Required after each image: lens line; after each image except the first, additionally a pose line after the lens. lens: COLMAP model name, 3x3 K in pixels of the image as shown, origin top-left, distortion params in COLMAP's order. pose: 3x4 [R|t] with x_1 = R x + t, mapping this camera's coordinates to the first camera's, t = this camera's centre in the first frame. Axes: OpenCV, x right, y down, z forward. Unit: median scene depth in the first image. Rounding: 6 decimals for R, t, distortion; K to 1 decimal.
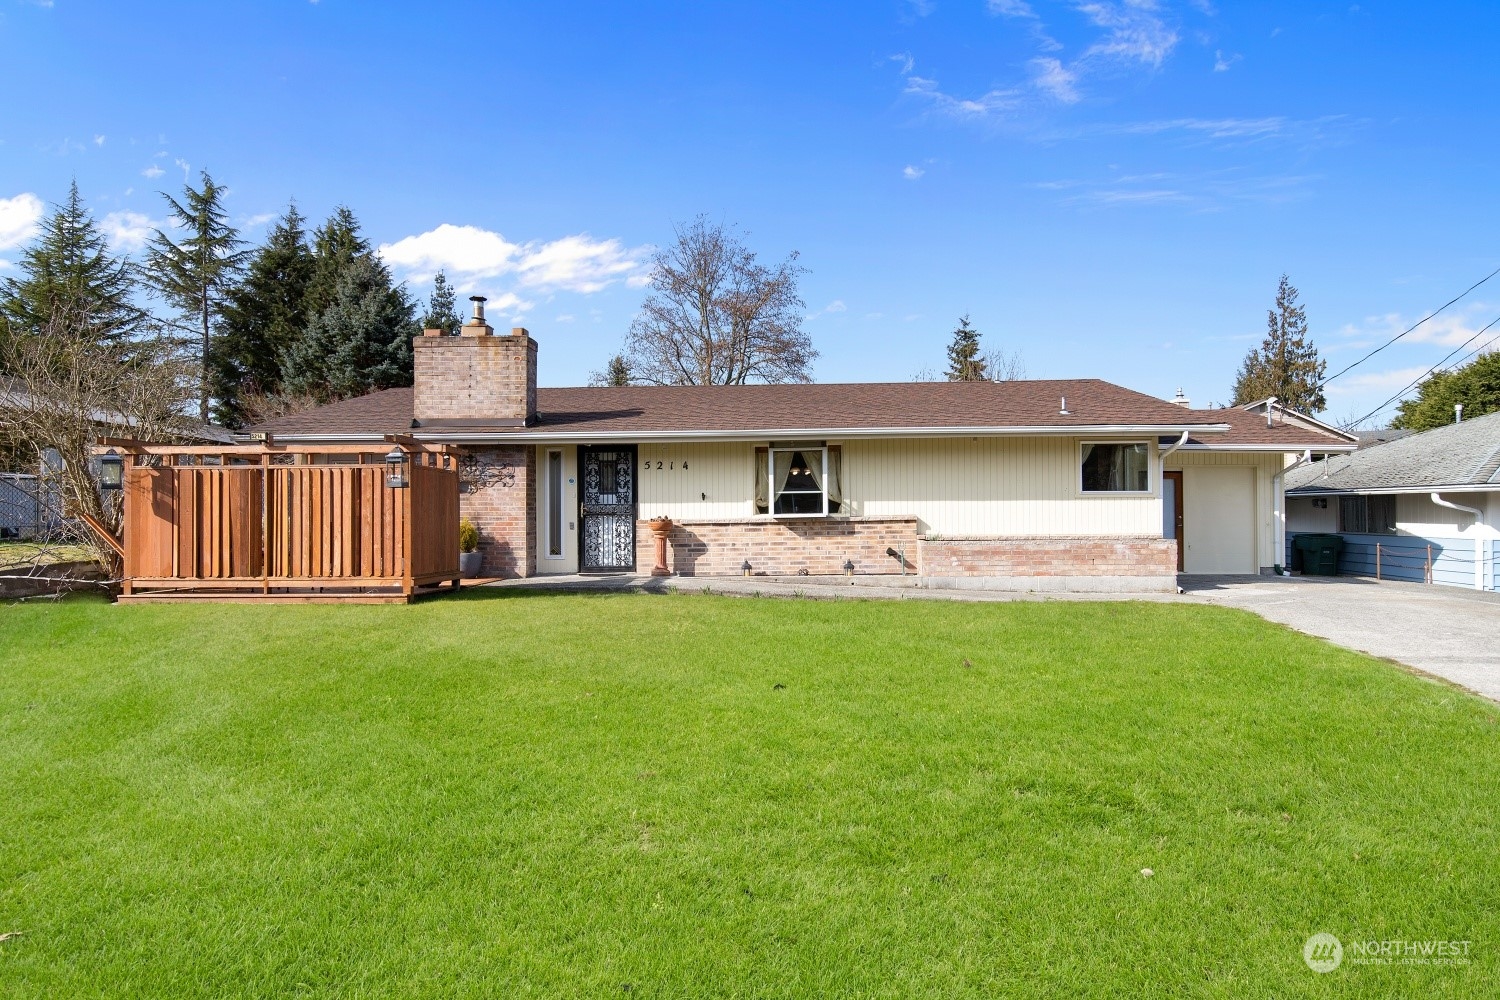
lens RADIAL K [[816.2, 0, 754.3], [0, 816.2, 570.5], [0, 0, 1]] dist [0.004539, -0.002441]
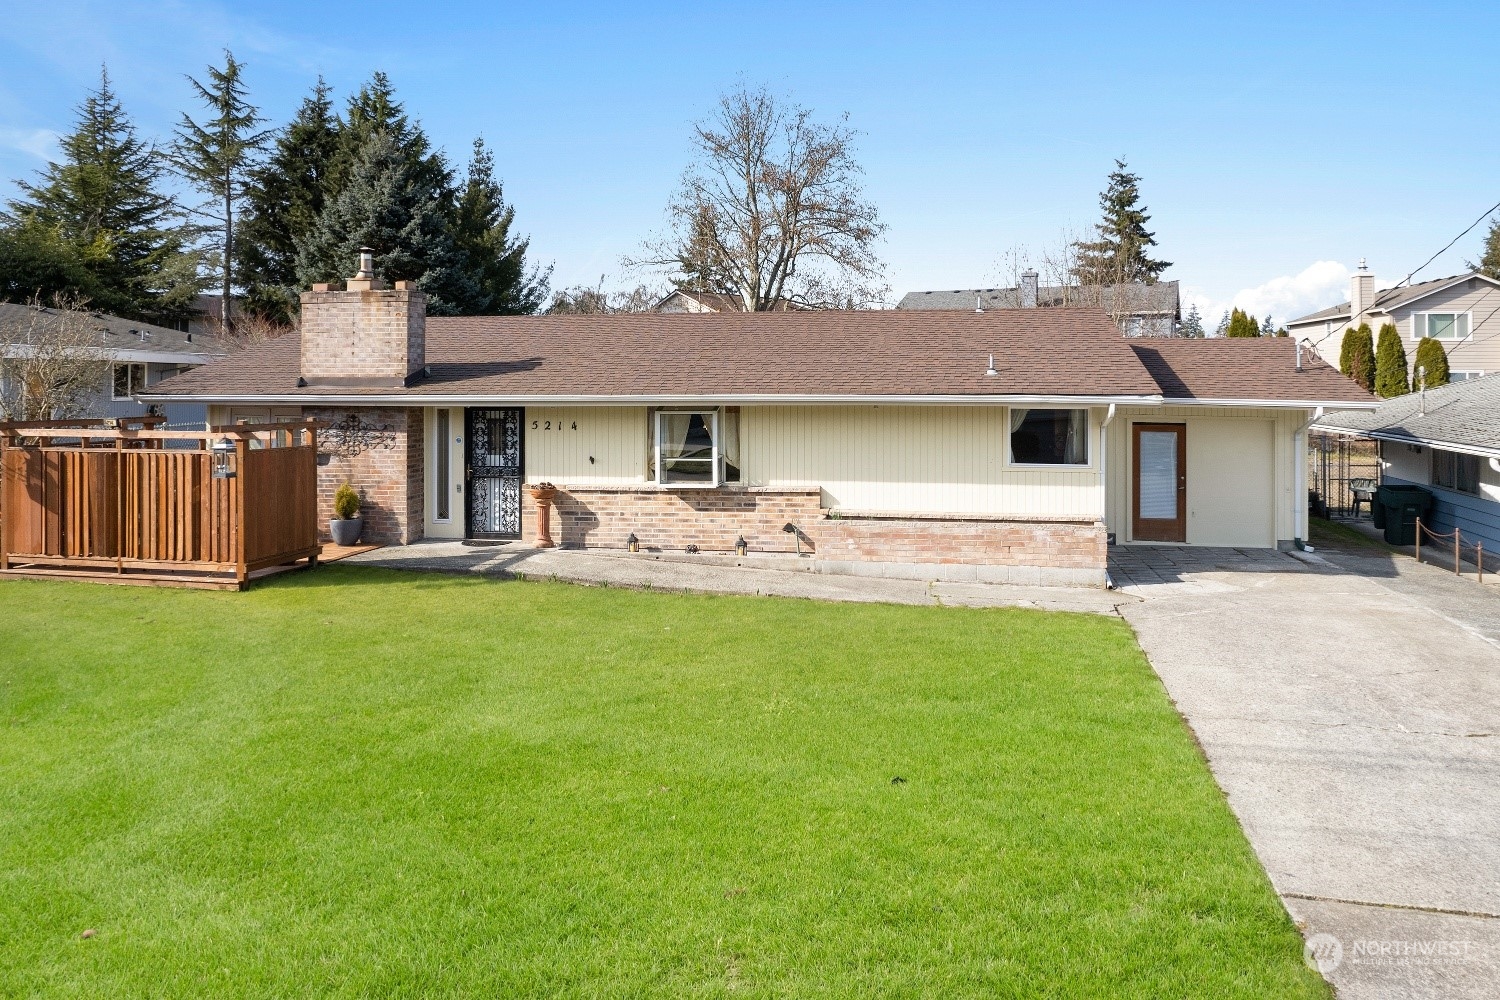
lens RADIAL K [[991.4, 0, 753.9], [0, 991.4, 472.0], [0, 0, 1]] dist [-0.085922, 0.082393]
pose [[0.989542, 0.018084, -0.143106, 0.277998], [-0.014940, 0.999624, 0.023011, -0.106486], [0.143468, -0.020632, 0.989440, -0.069272]]
